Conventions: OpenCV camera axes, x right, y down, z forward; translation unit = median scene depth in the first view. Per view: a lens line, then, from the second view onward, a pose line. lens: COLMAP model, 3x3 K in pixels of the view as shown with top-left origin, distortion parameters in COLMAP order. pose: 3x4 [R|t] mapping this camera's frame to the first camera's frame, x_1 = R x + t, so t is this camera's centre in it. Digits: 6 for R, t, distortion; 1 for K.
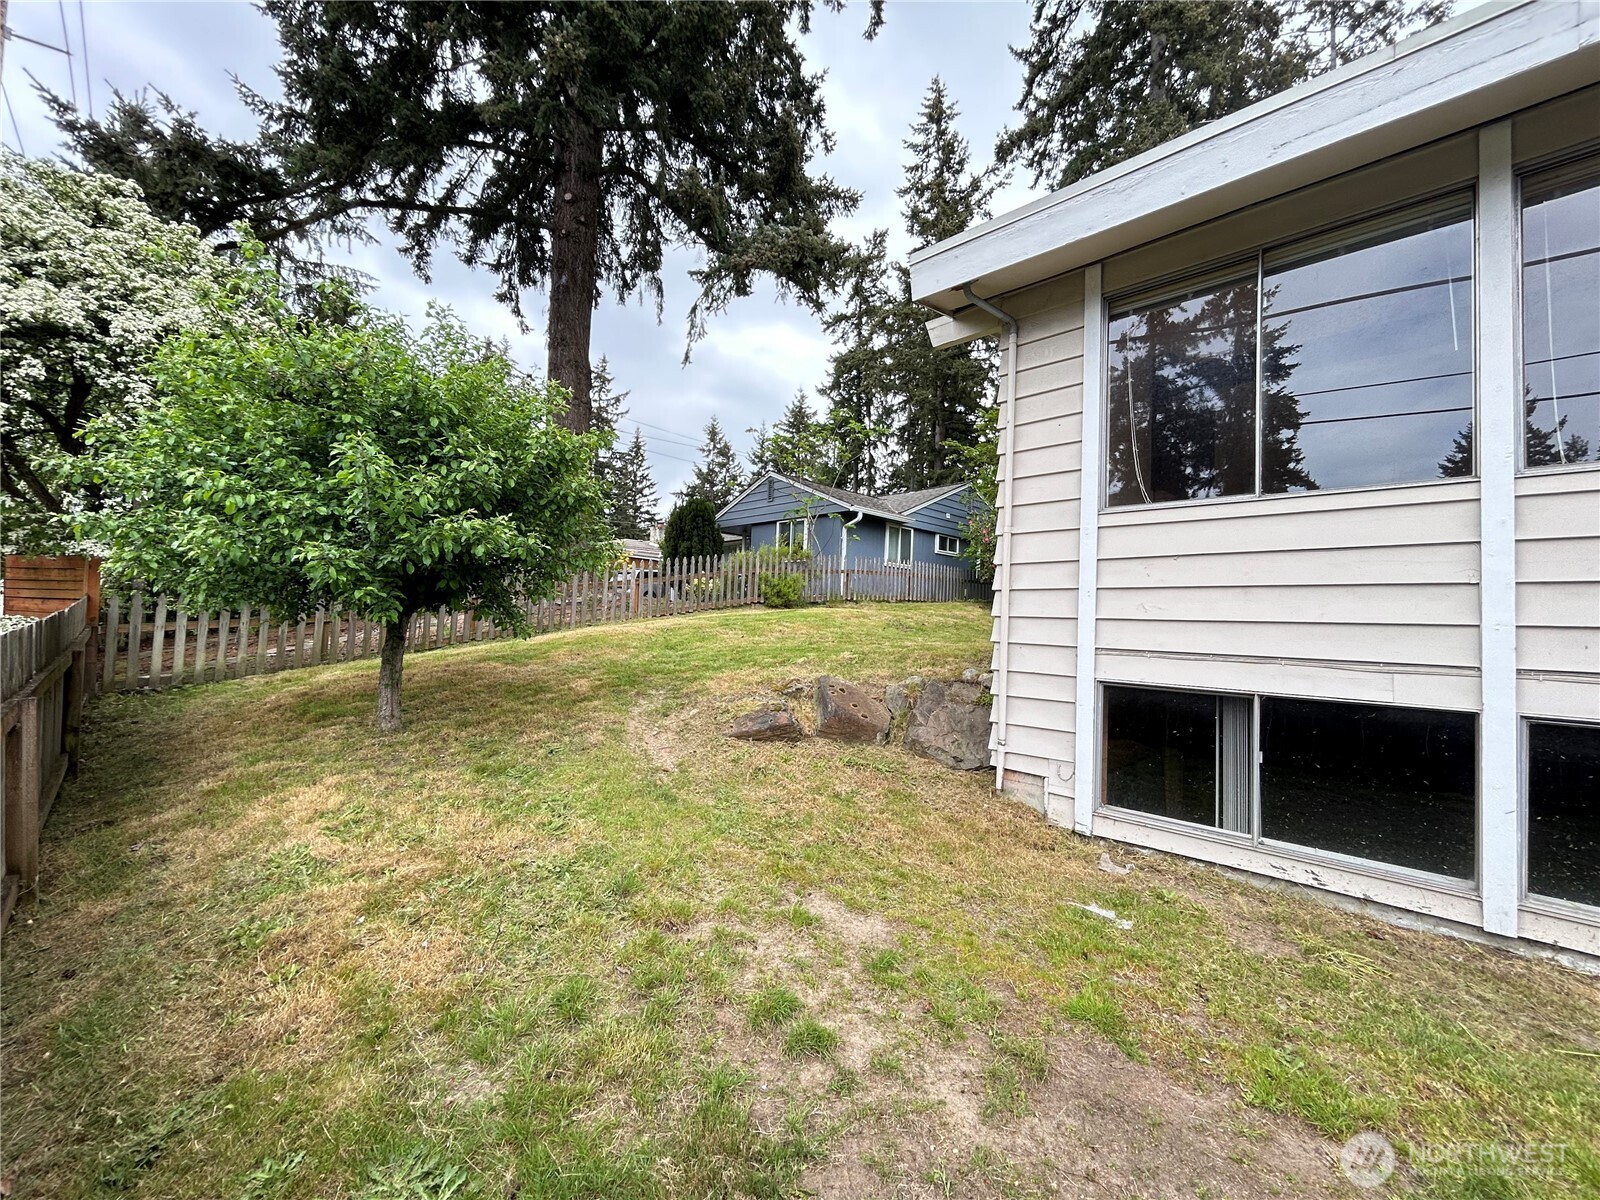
lens RADIAL K [[651.5, 0, 807.3], [0, 651.5, 597.4], [0, 0, 1]] dist [0.002686, -0.001868]
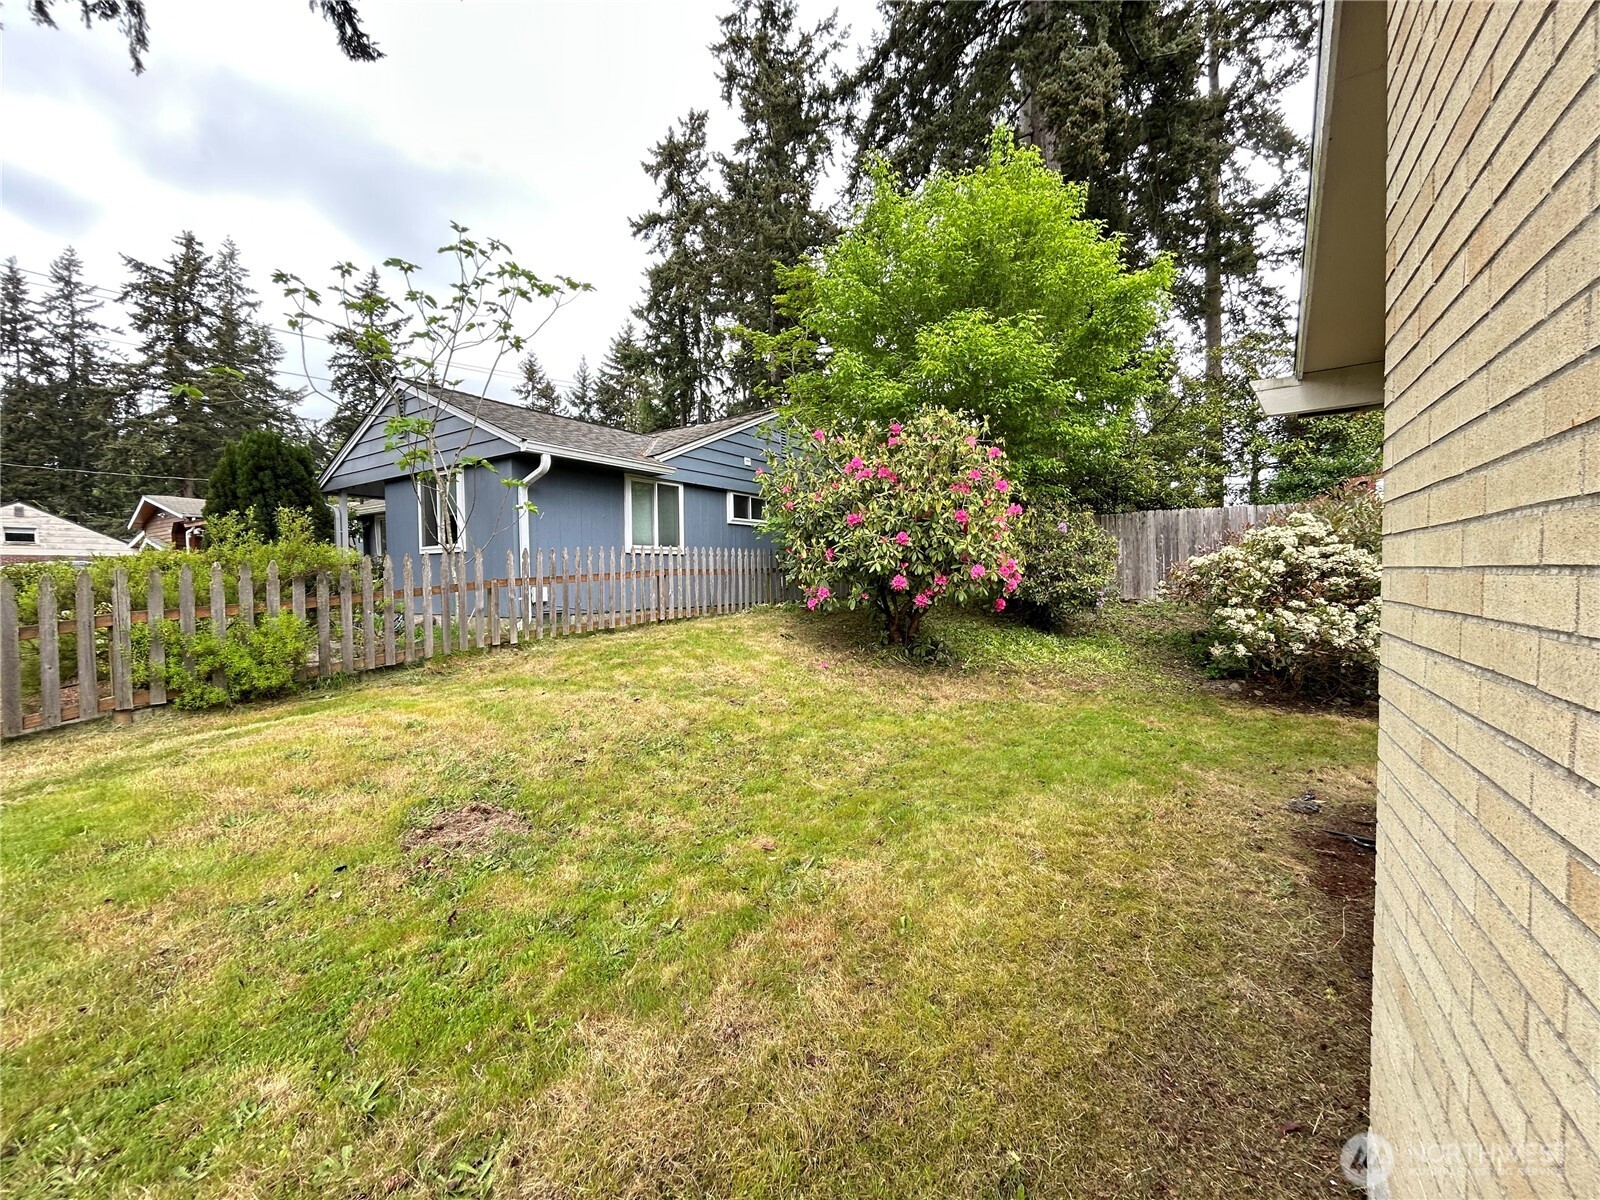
lens RADIAL K [[651.5, 0, 801.1], [0, 651.5, 593.8], [0, 0, 1]] dist [0.002686, -0.001868]
pose [[0.980121, -0.051401, 0.191628, 0.051629], [0.038020, 0.996617, 0.072862, -0.015936], [-0.194725, -0.064127, 0.978759, 0.140182]]
